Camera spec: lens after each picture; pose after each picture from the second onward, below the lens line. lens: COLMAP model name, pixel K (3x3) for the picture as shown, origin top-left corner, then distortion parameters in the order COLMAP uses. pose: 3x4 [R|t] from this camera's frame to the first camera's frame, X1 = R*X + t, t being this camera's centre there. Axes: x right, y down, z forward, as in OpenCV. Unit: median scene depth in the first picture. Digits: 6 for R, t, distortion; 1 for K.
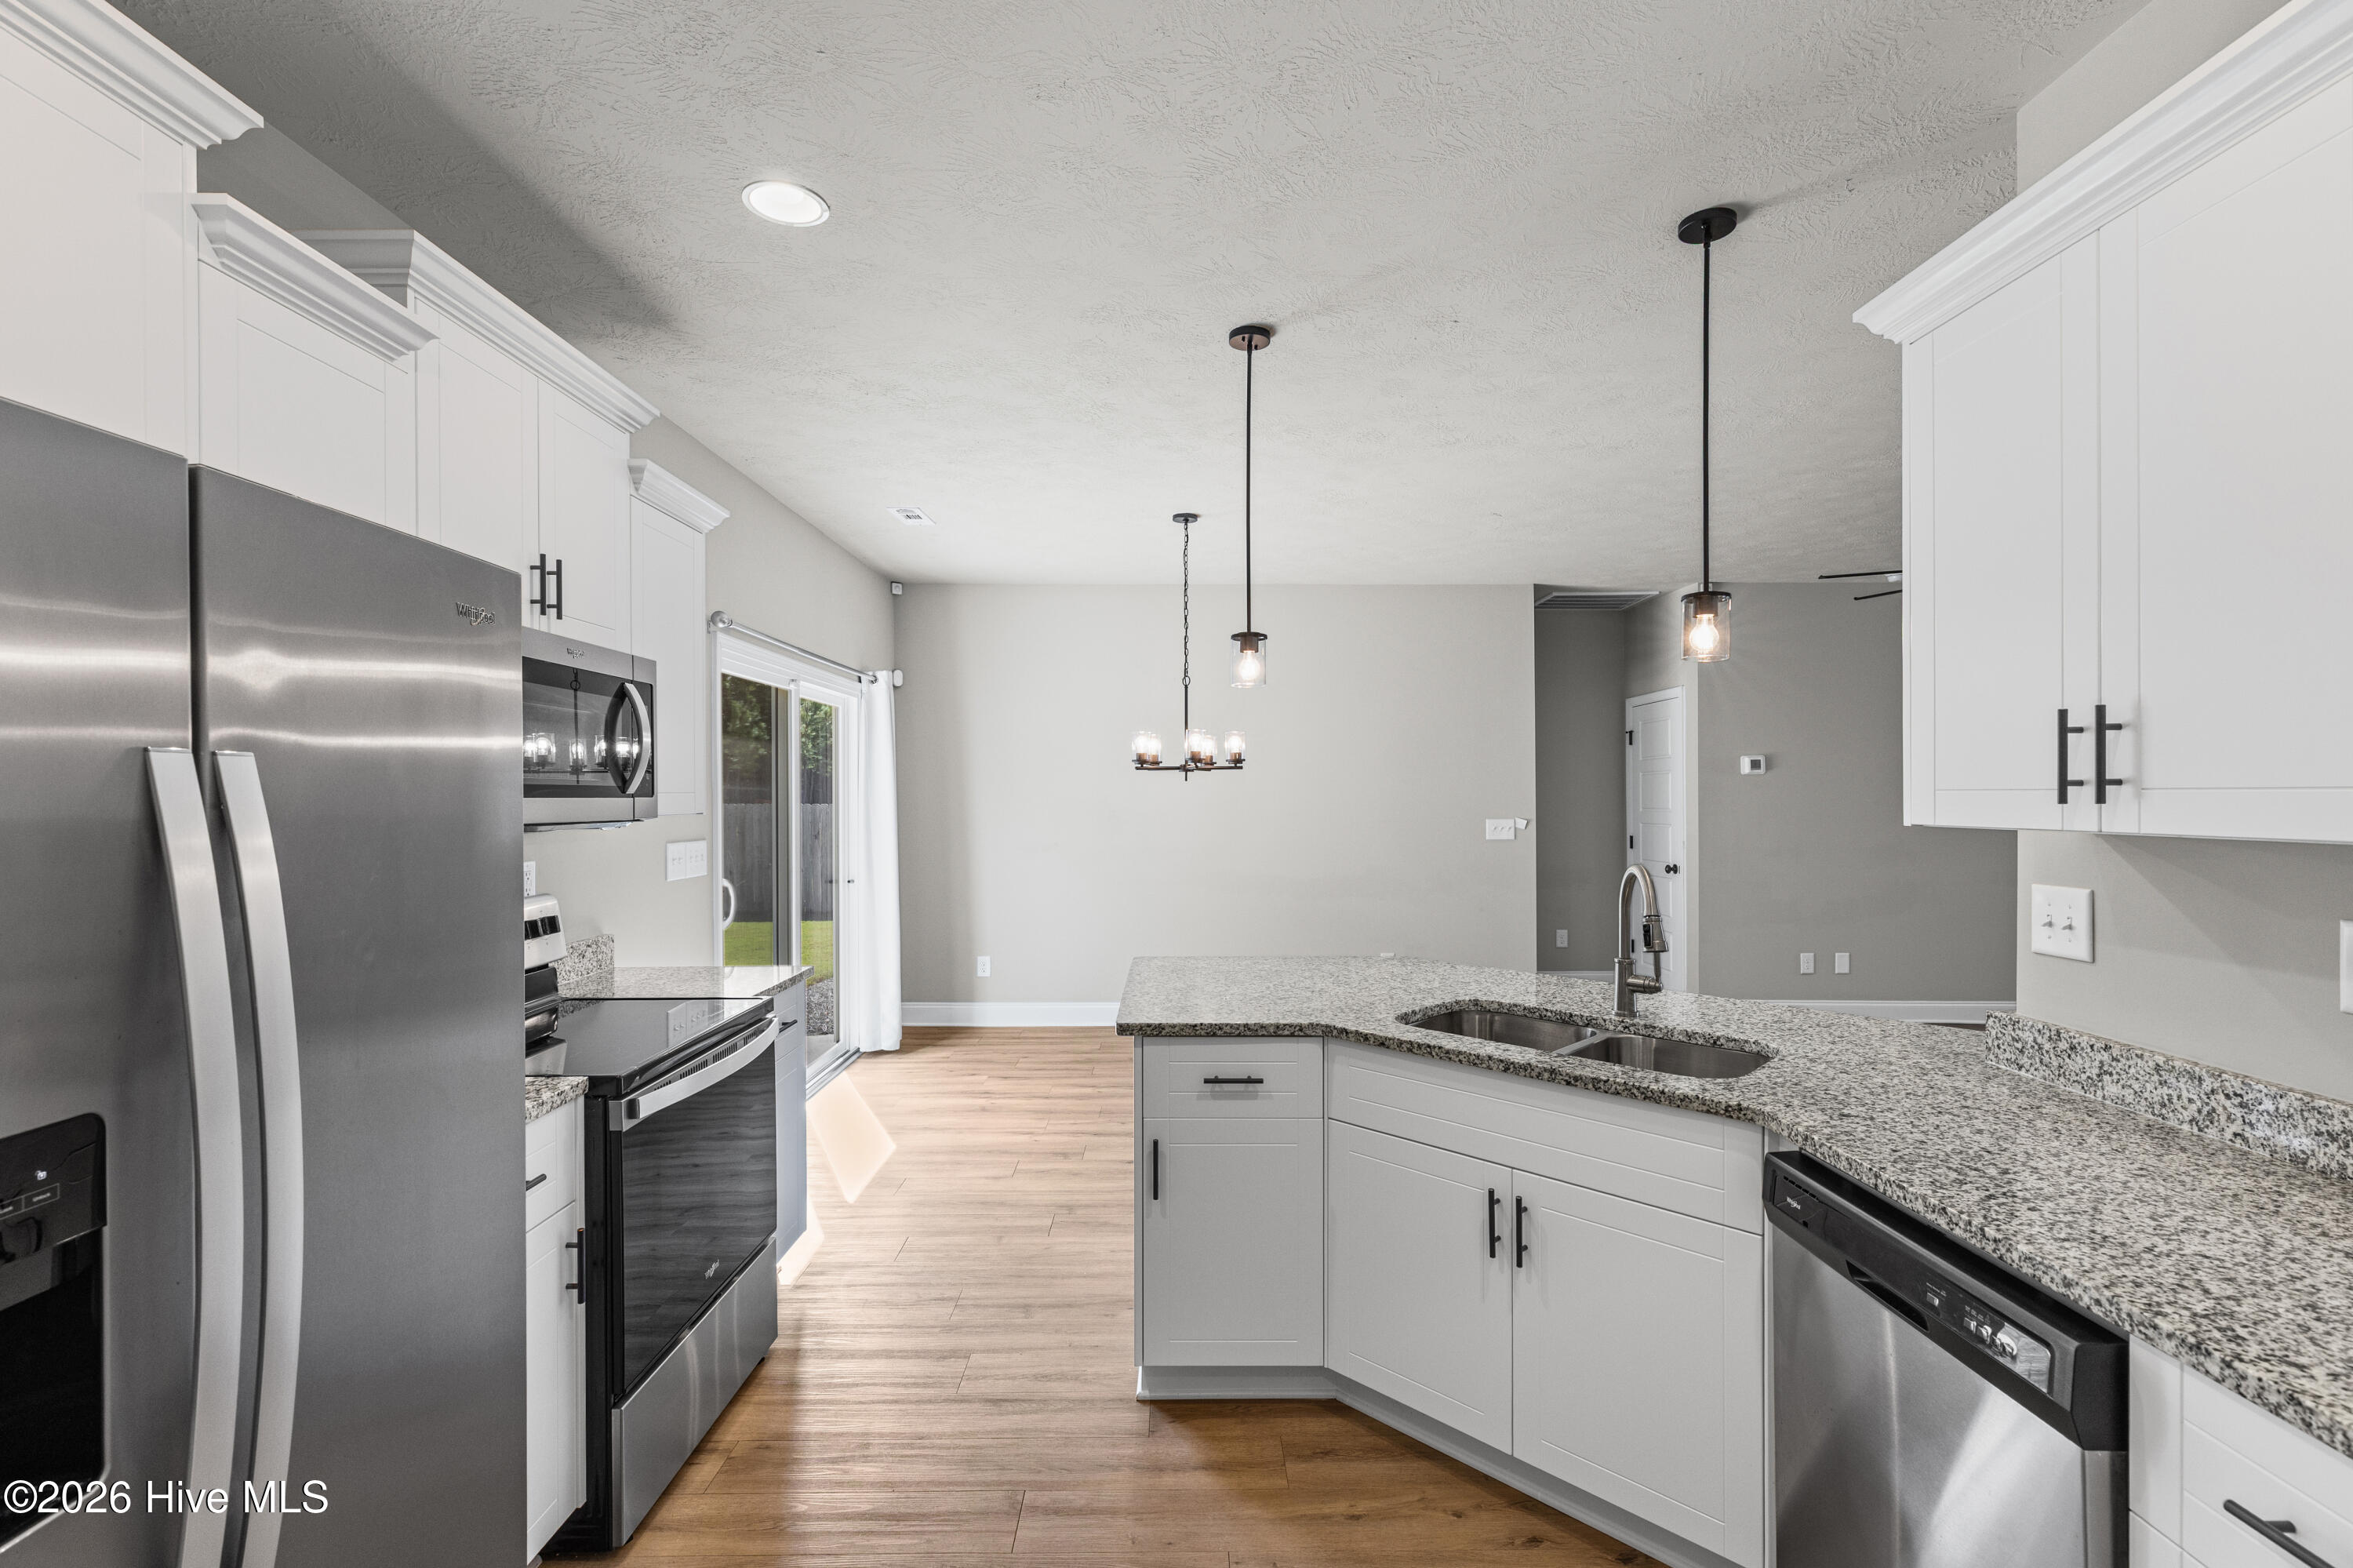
lens RADIAL K [[1046.9, 0, 1182.4], [0, 1046.9, 789.1], [0, 0, 1]] dist [0.007299, 0.000200]
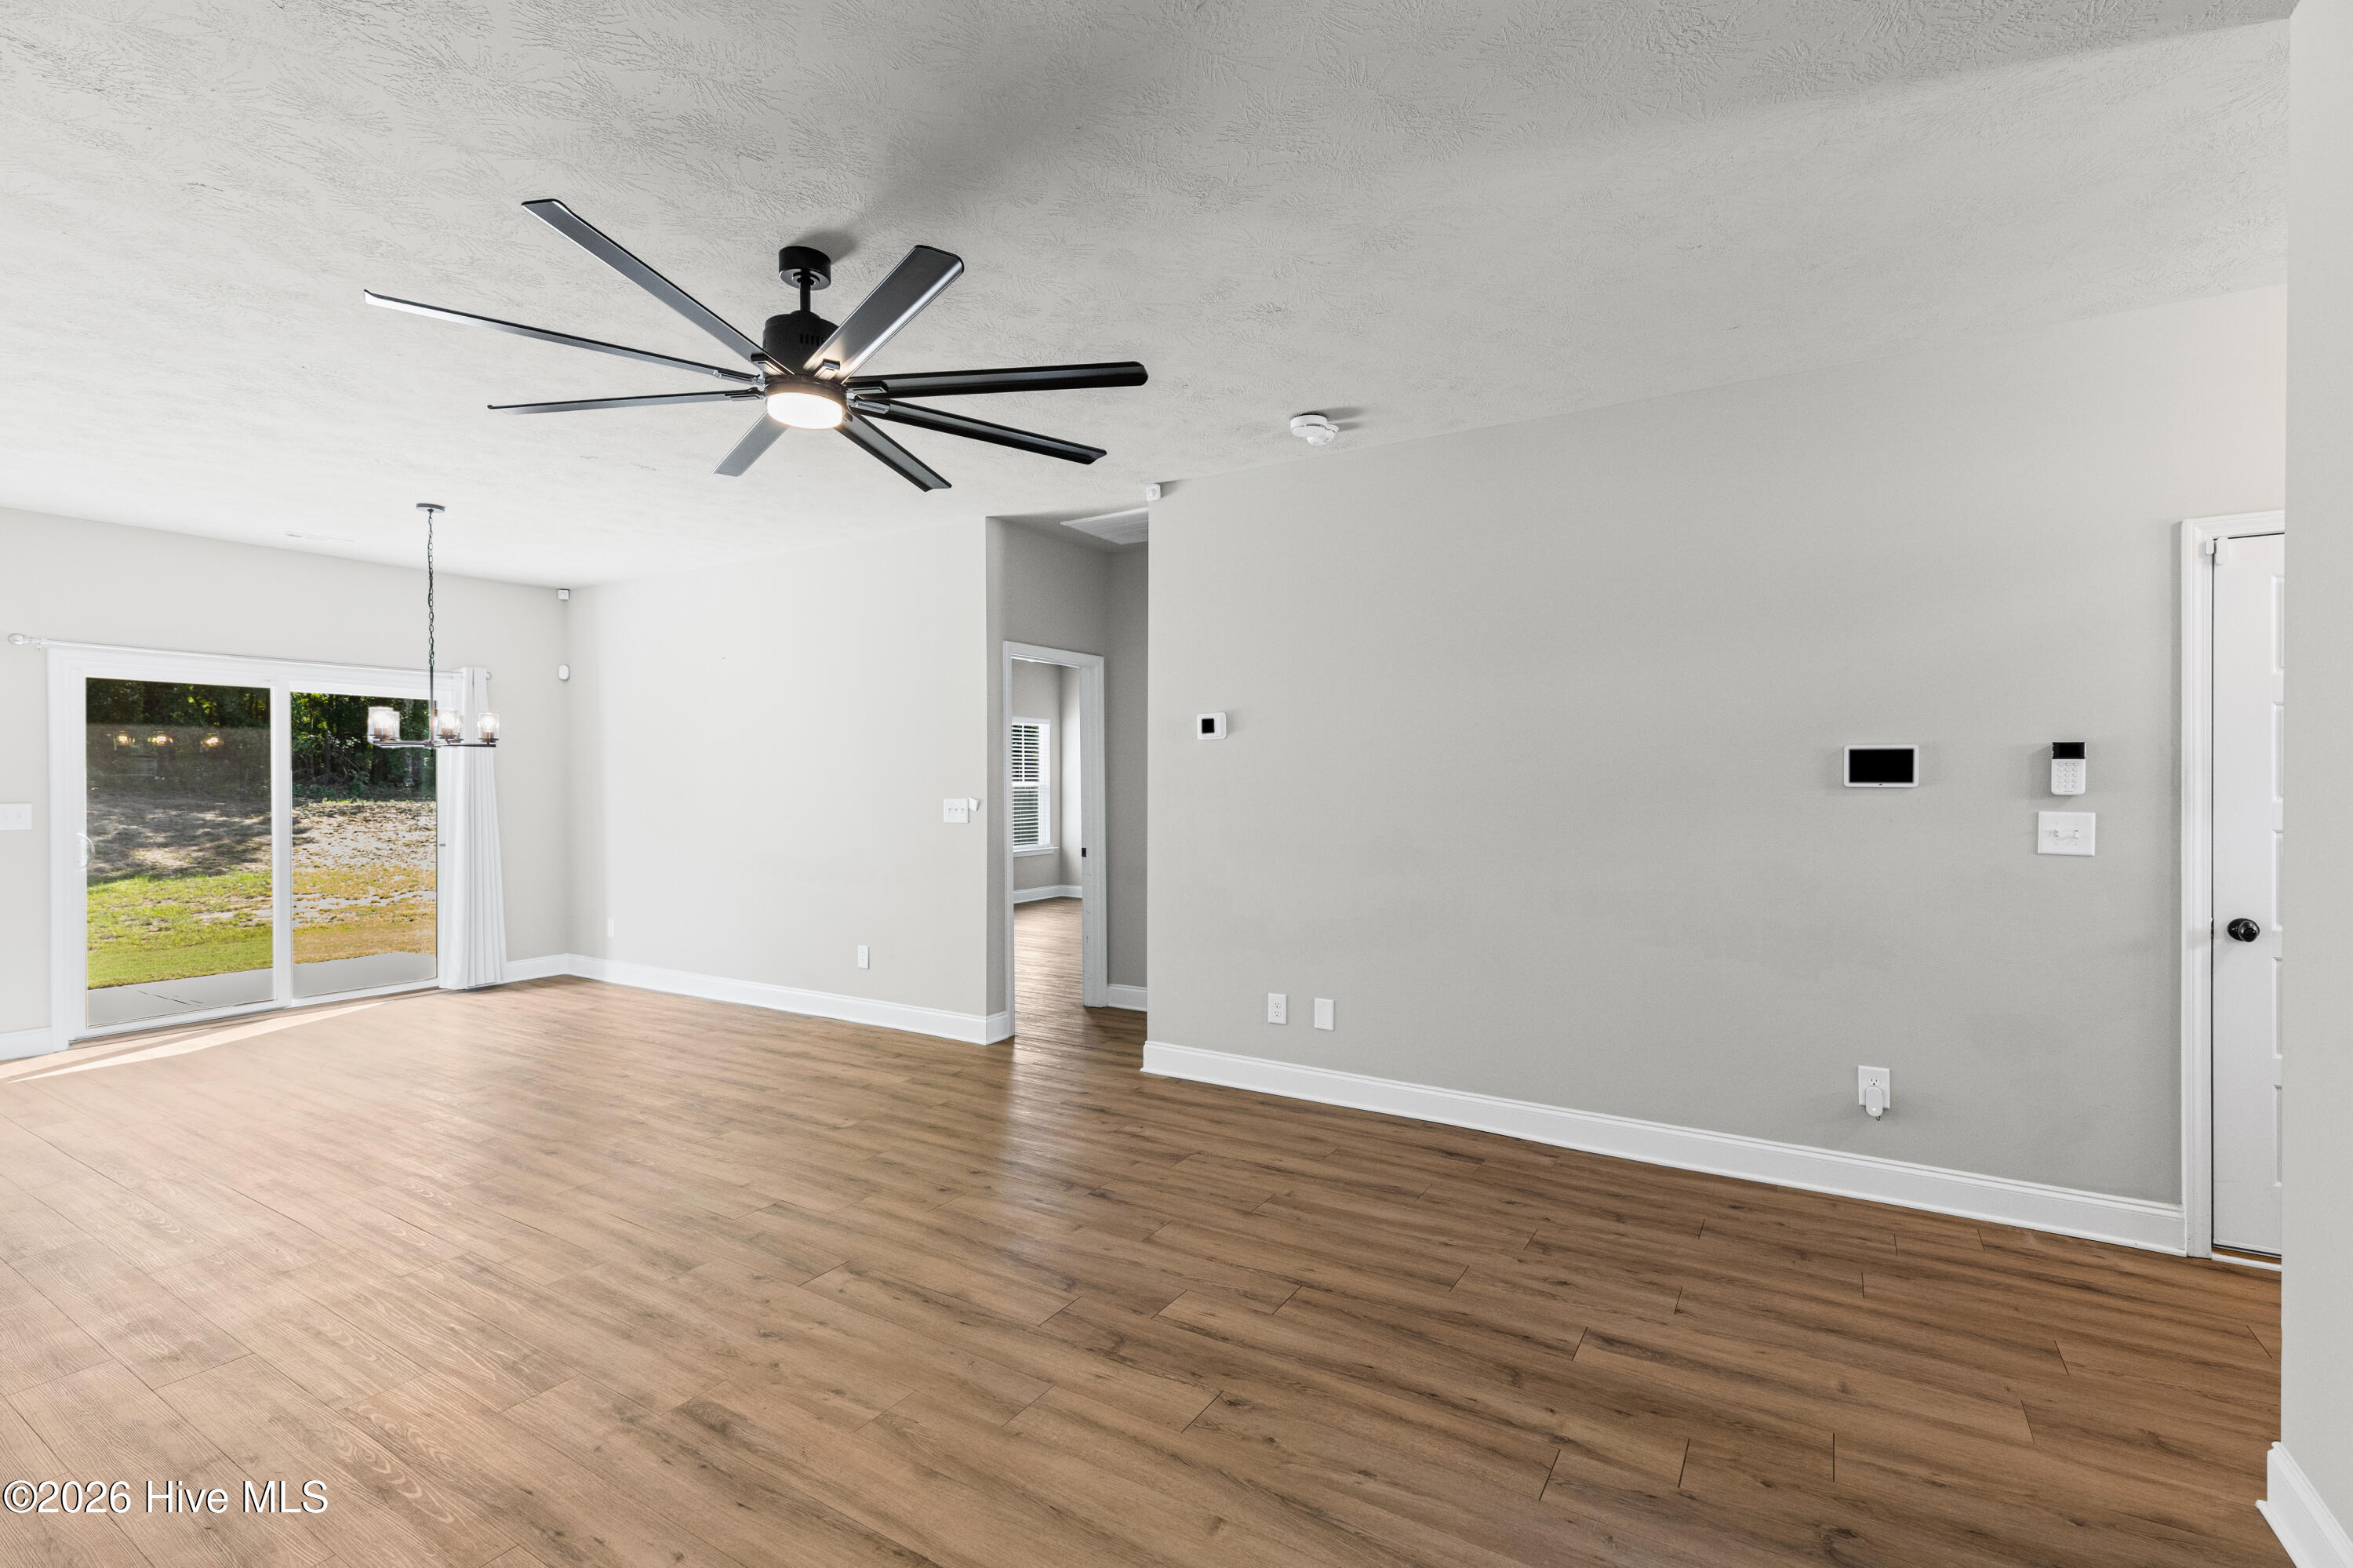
lens RADIAL K [[1046.9, 0, 1182.4], [0, 1046.9, 789.1], [0, 0, 1]] dist [0.007299, 0.000200]
pose [[0.846557, 0.002498, -0.532293, 1.213981], [0.003903, 0.999933, 0.010901, 0.016237], [0.532284, -0.011306, 0.846490, 0.503073]]
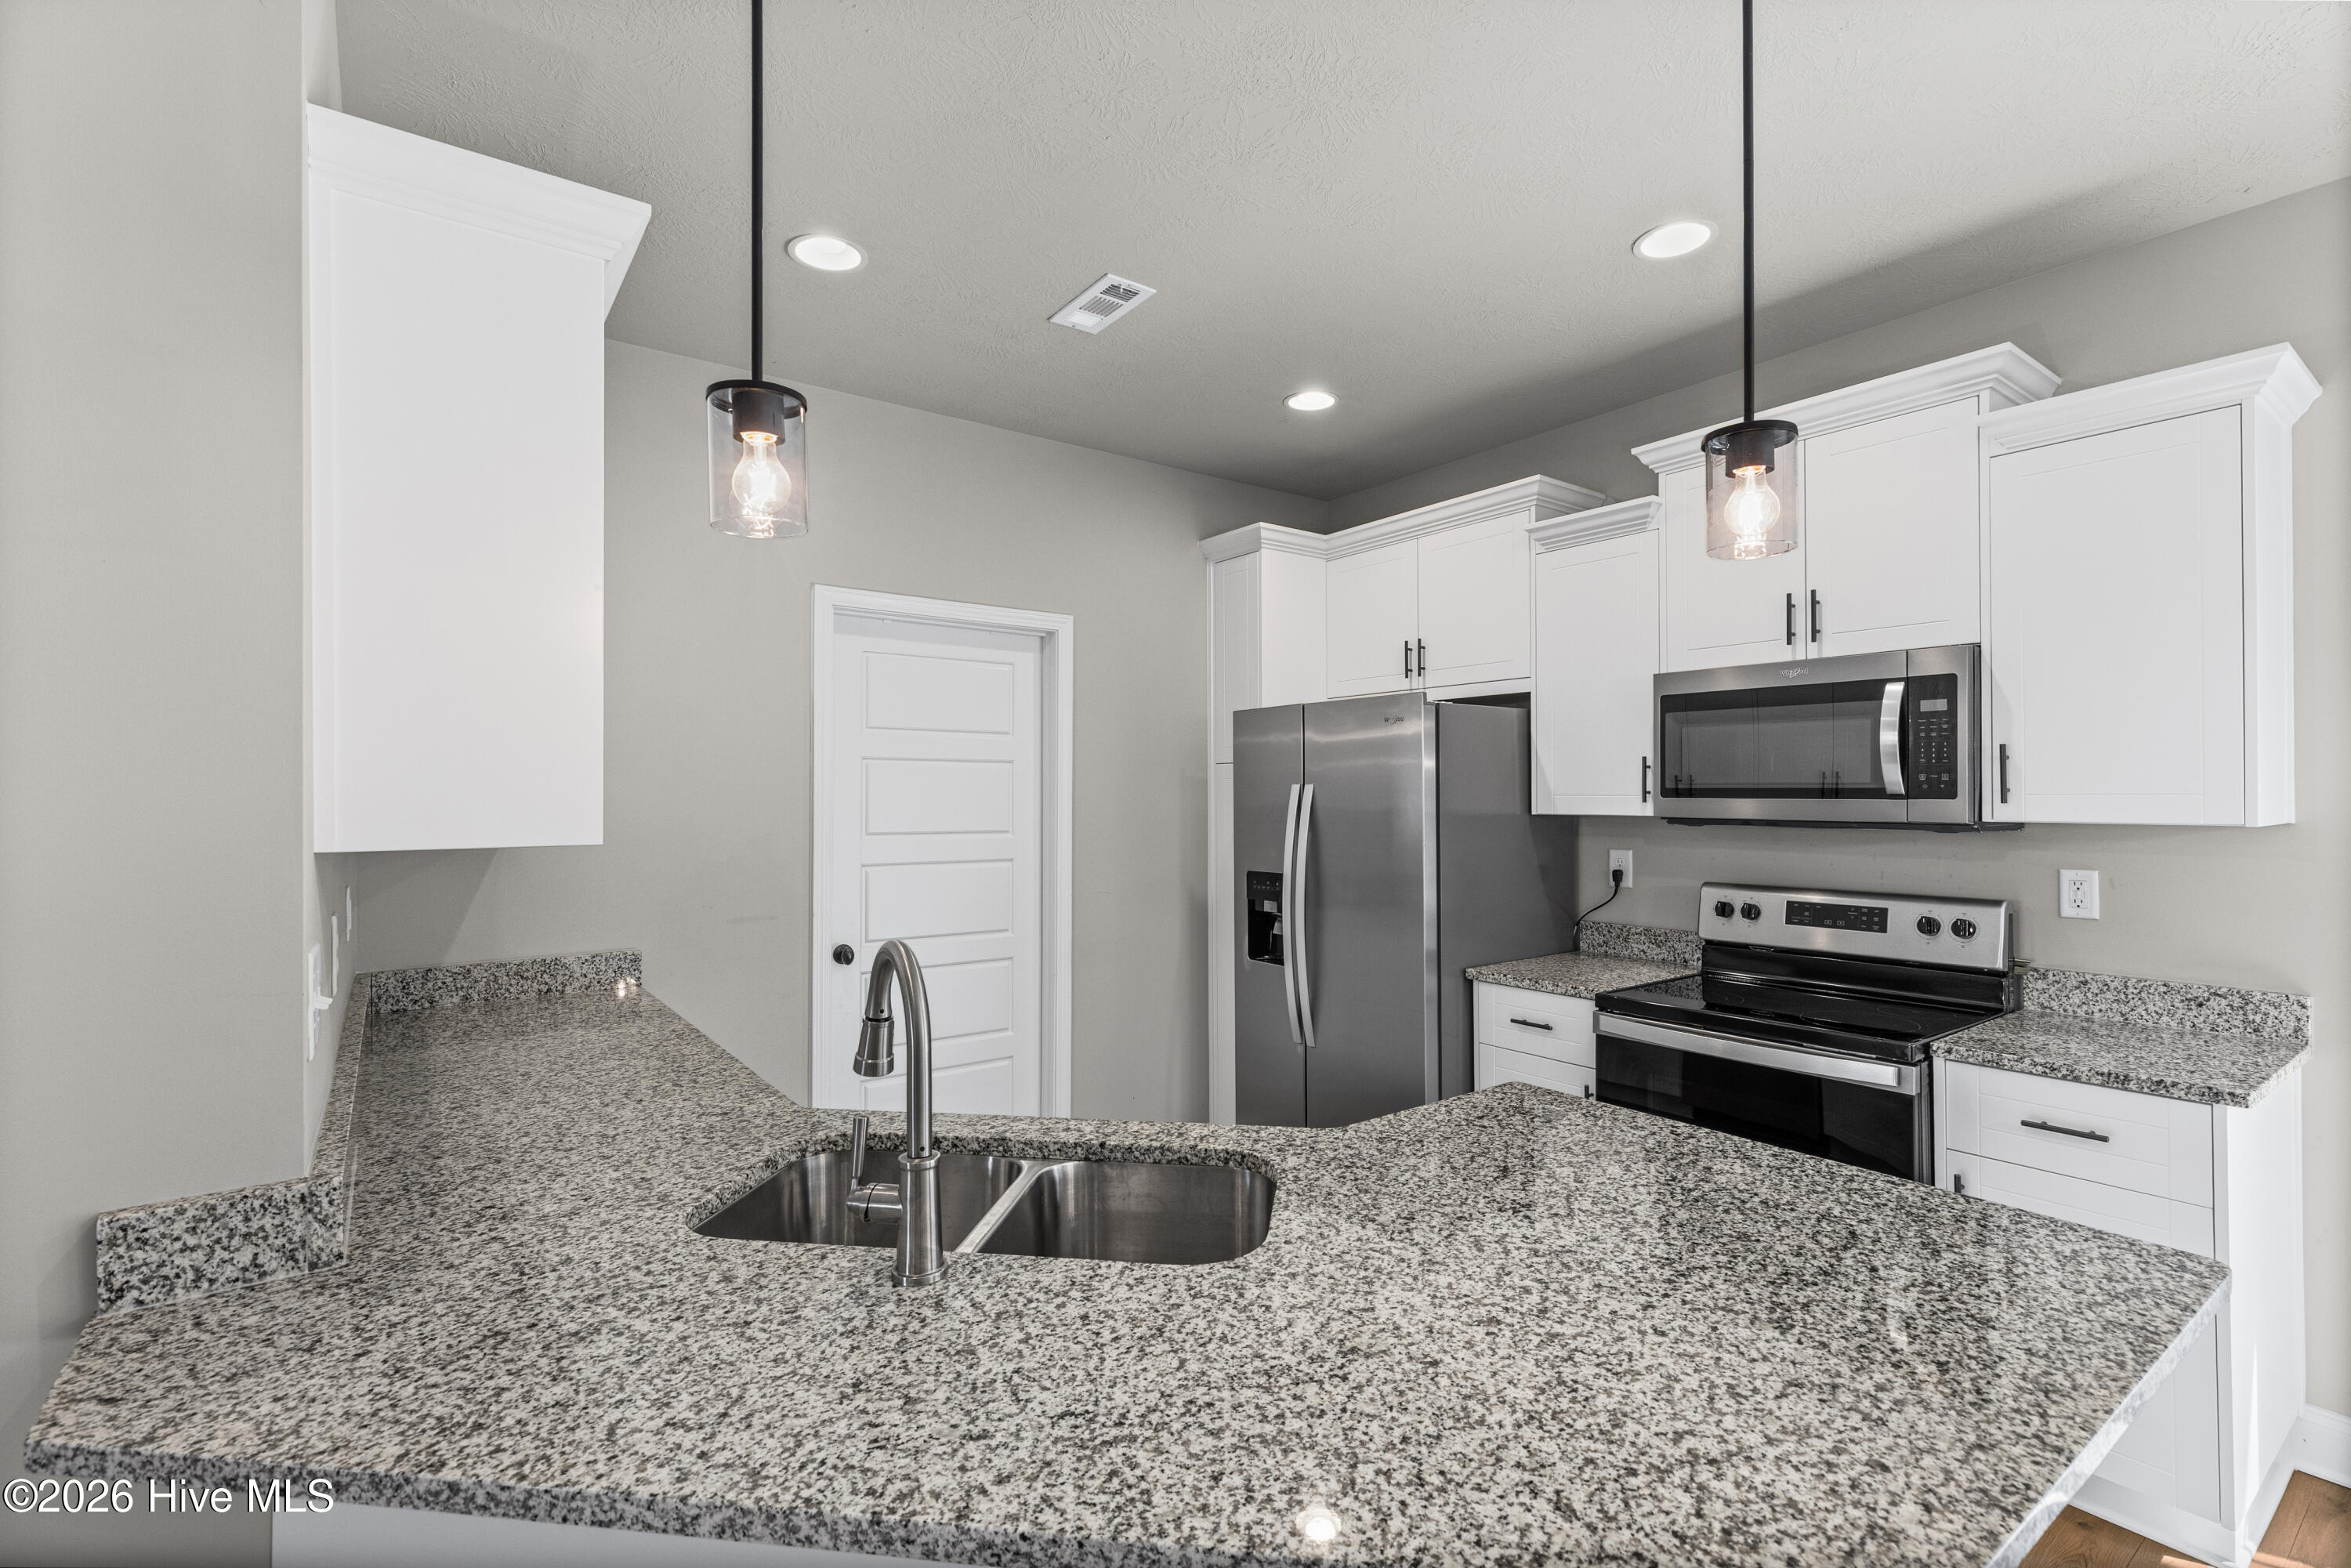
lens RADIAL K [[1058.6, 0, 1175.5], [0, 1058.6, 784.0], [0, 0, 1]] dist [0.001288, 0.000069]
pose [[-0.809894, 0.000018, -0.586576, 0.306646], [0.005750, 0.999952, -0.007908, -0.001177], [0.586548, -0.009777, -0.809855, 0.732699]]
